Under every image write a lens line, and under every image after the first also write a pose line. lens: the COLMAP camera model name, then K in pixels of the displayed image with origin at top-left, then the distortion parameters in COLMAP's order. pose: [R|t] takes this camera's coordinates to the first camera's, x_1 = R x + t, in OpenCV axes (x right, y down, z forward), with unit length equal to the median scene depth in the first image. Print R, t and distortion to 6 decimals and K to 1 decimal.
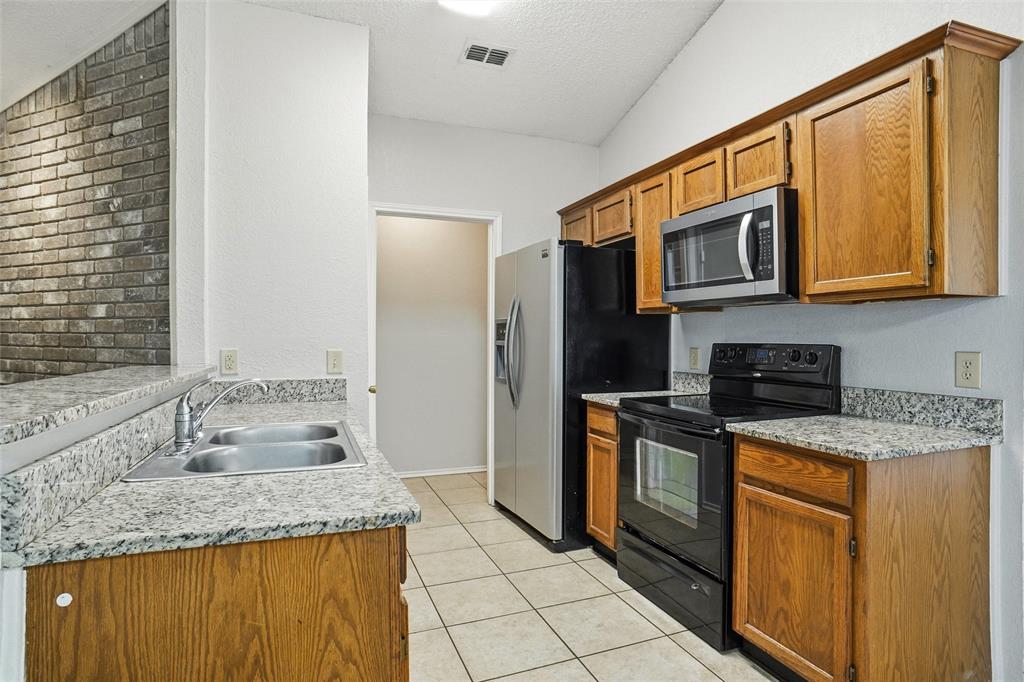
lens RADIAL K [[553.5, 0, 510.8], [0, 553.5, 344.7], [0, 0, 1]] dist [-0.000878, 0.004714]
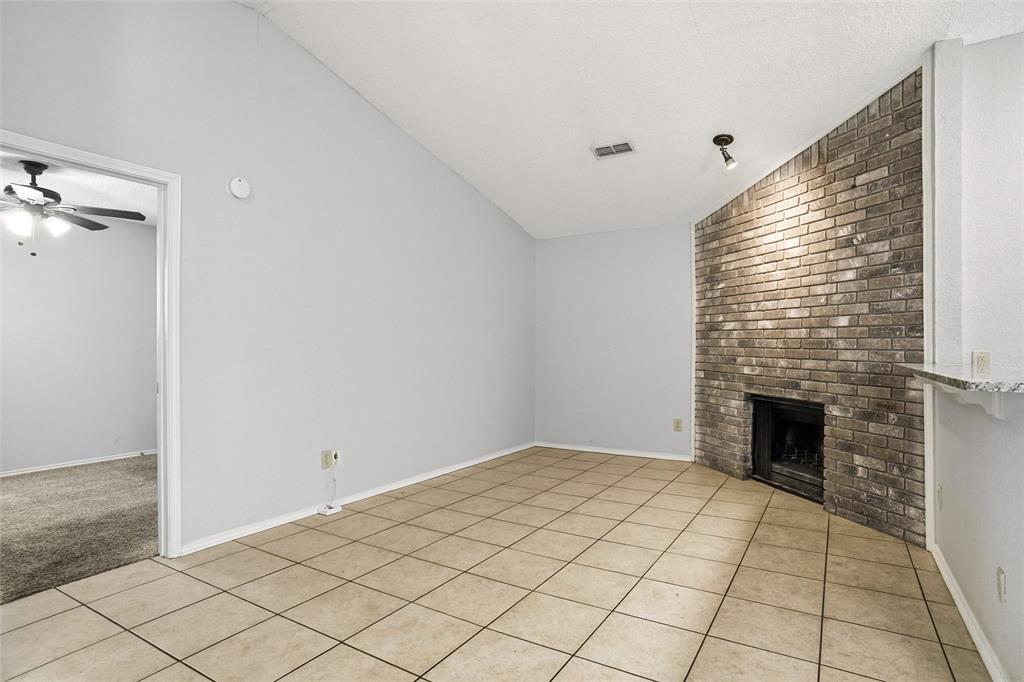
lens RADIAL K [[553.5, 0, 512.7], [0, 553.5, 337.6], [0, 0, 1]] dist [-0.000878, 0.004714]
pose [[0.625470, -0.008920, -0.780197, -0.204607], [-0.010707, 0.999742, -0.020013, 0.011837], [0.780175, 0.020871, 0.625214, -0.418685]]
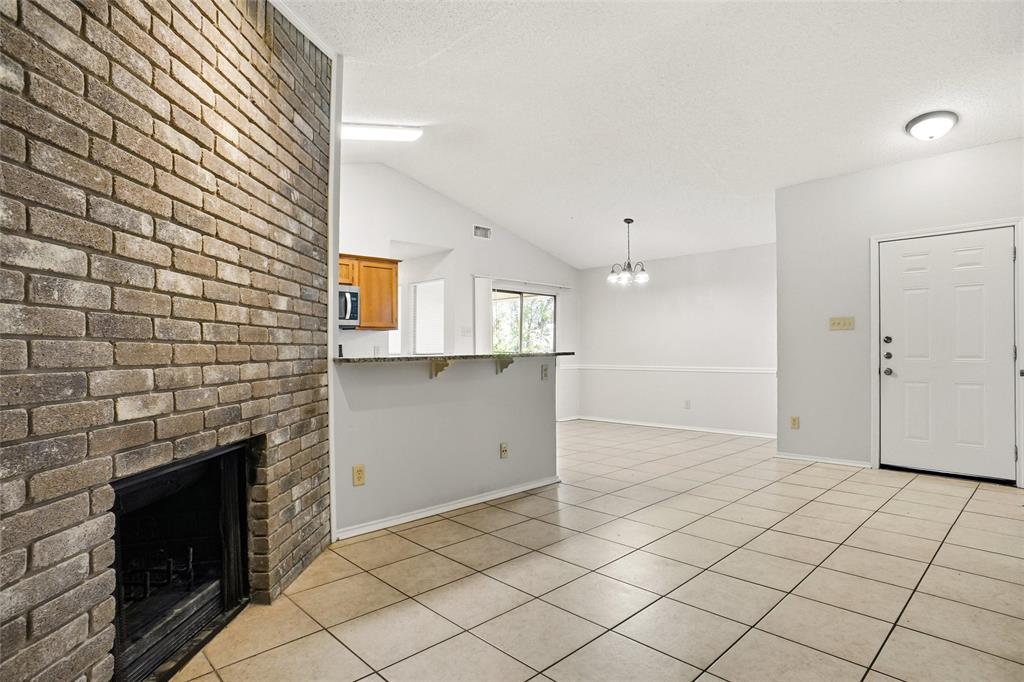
lens RADIAL K [[553.5, 0, 514.3], [0, 553.5, 346.5], [0, 0, 1]] dist [-0.000878, 0.004714]
pose [[-0.410584, 0.001389, 0.911822, -1.682322], [0.011963, 0.999921, 0.003864, 0.009499], [-0.911744, 0.012495, -0.410568, 1.009087]]
